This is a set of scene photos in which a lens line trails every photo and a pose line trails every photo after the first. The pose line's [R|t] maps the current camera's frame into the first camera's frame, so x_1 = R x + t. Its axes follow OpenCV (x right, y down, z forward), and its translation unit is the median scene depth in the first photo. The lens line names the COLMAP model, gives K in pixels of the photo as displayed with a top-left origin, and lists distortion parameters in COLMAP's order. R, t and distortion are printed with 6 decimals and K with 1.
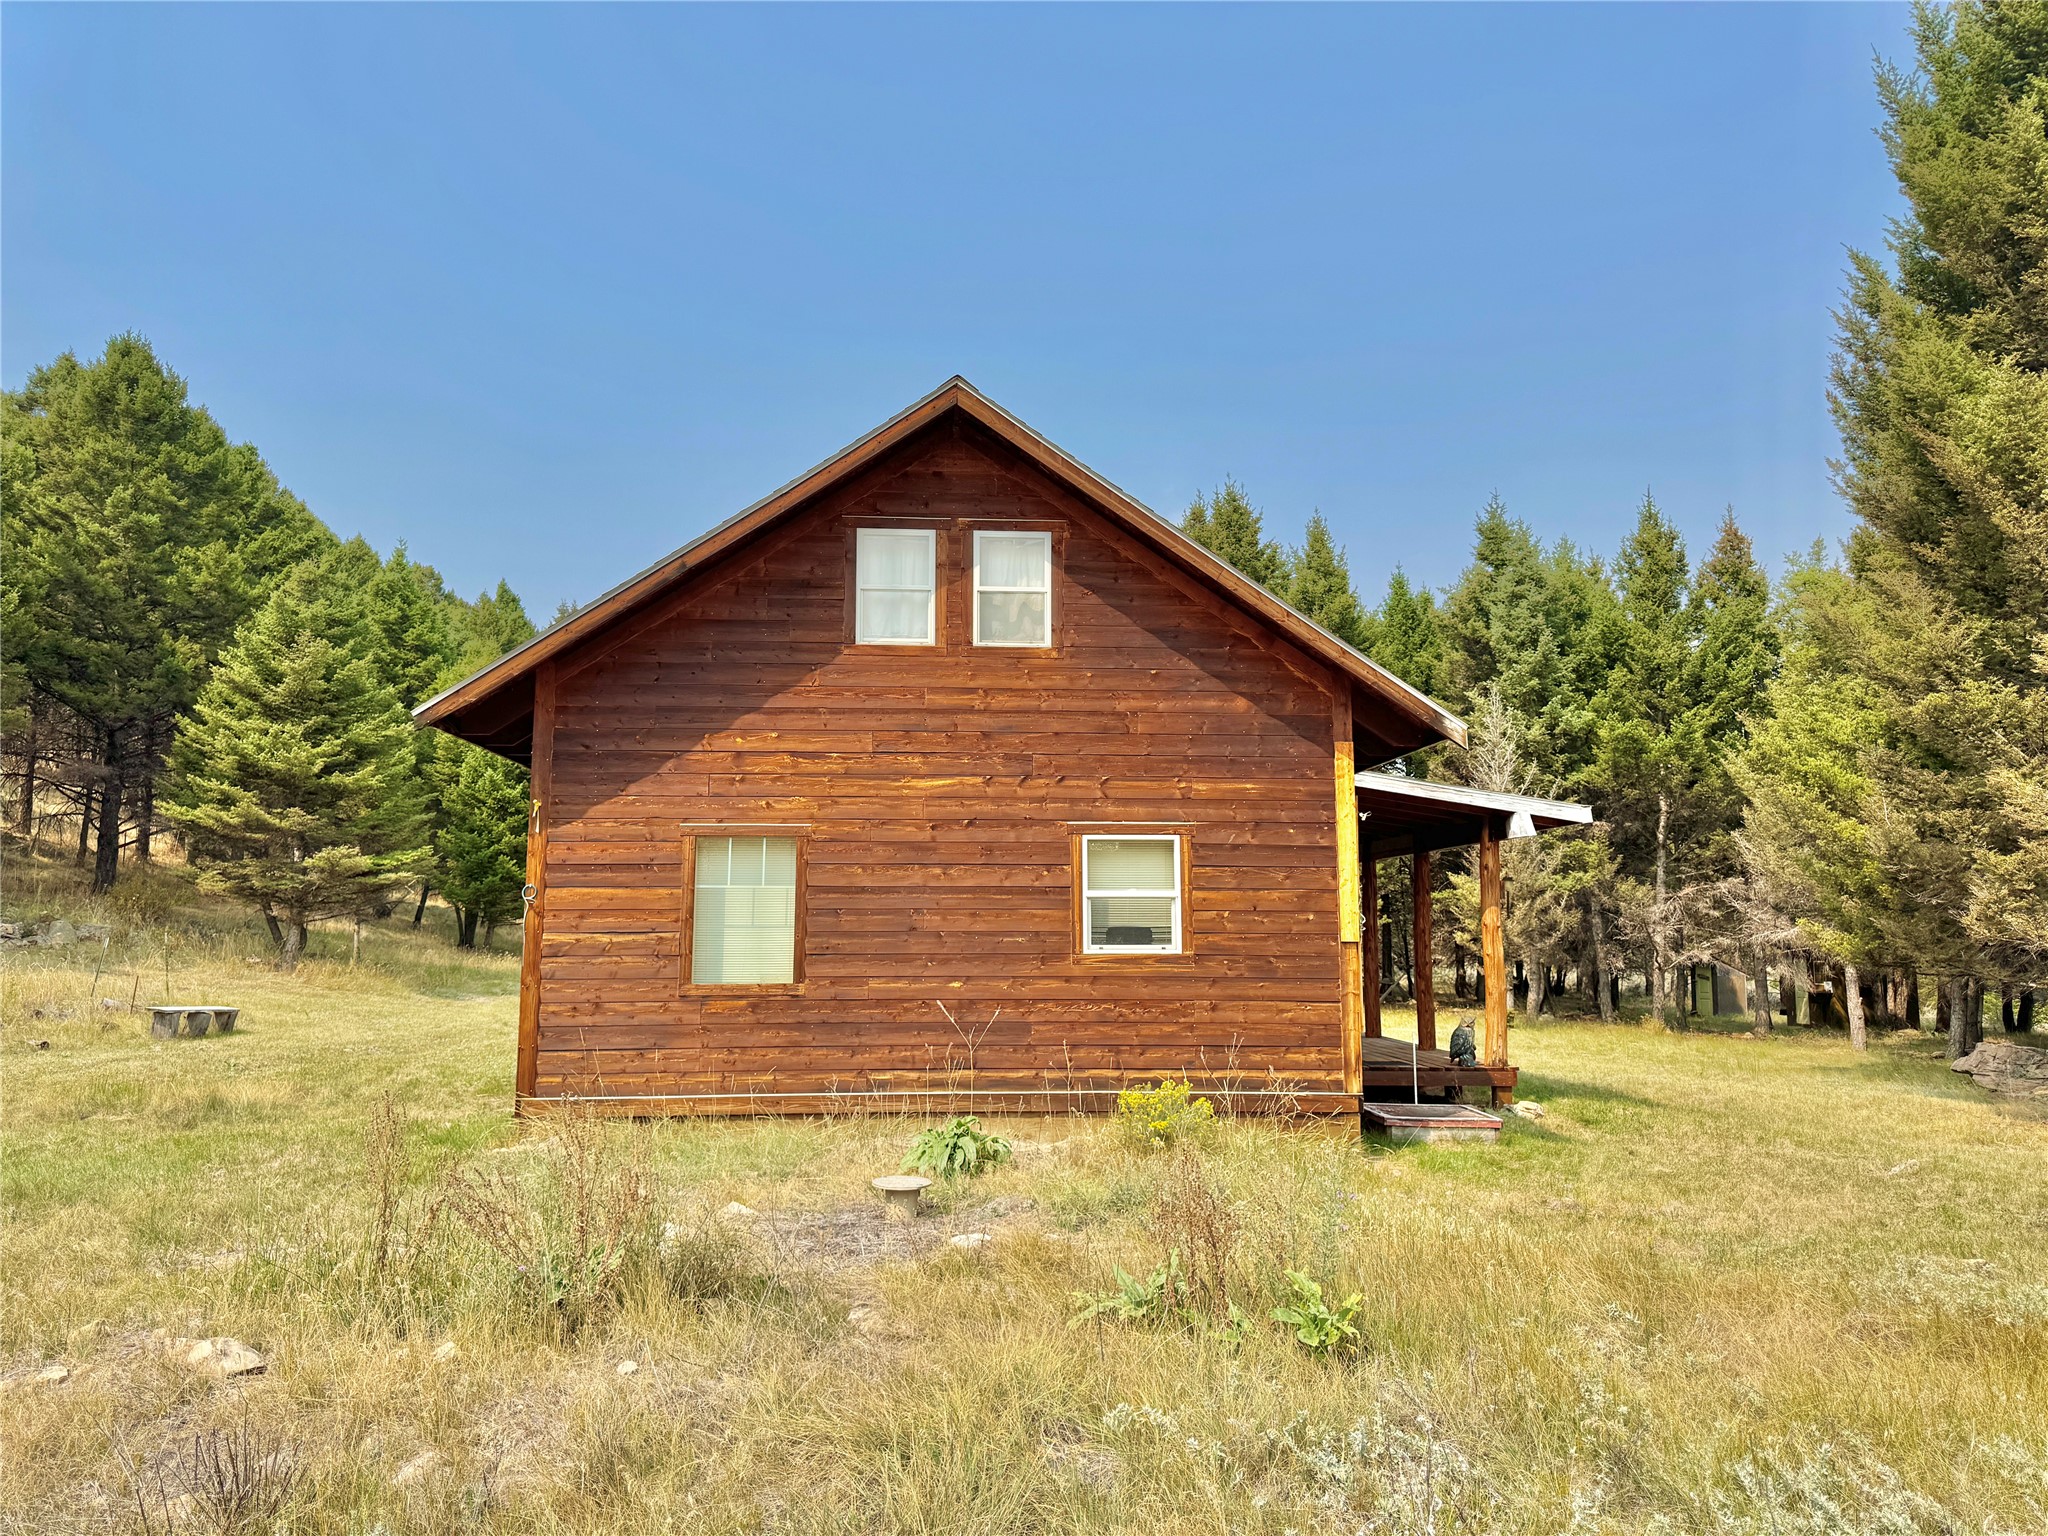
lens RADIAL K [[1426.6, 0, 1020.7], [0, 1426.6, 775.1], [0, 0, 1]] dist [0.009508, -0.005032]
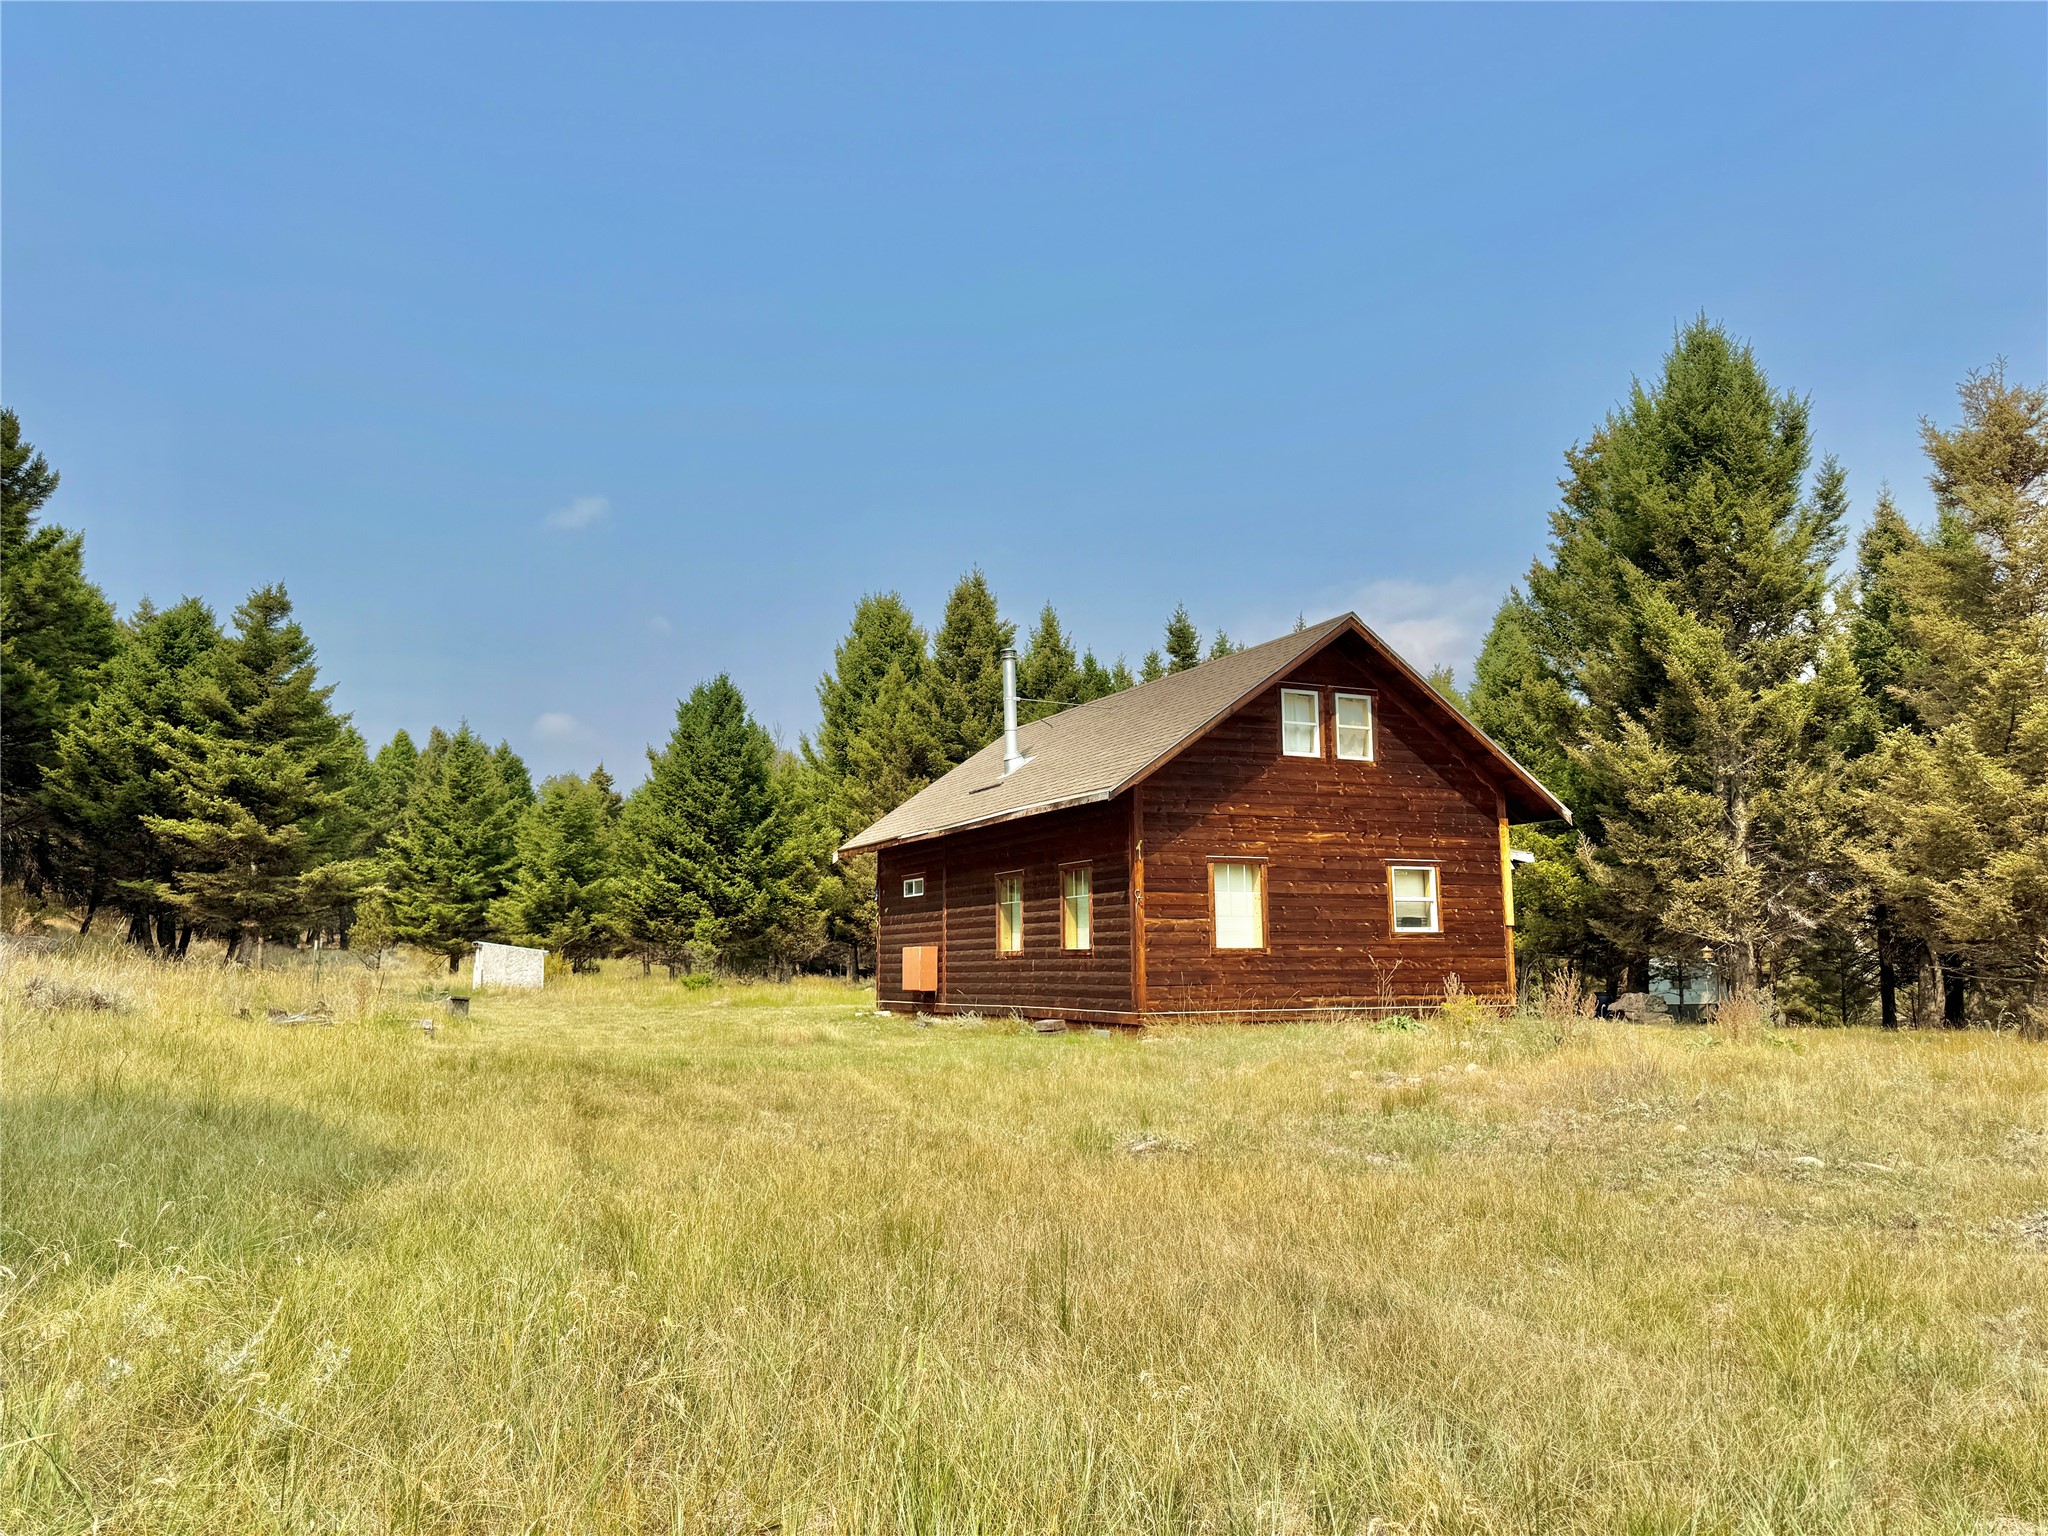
lens RADIAL K [[1426.6, 0, 1028.0], [0, 1426.6, 761.2], [0, 0, 1]] dist [0.009508, -0.005032]
pose [[0.927197, 0.043923, 0.371991, -1.064628], [-0.032759, 0.998805, -0.036282, -0.010301], [-0.373140, 0.021455, 0.927527, -0.512566]]
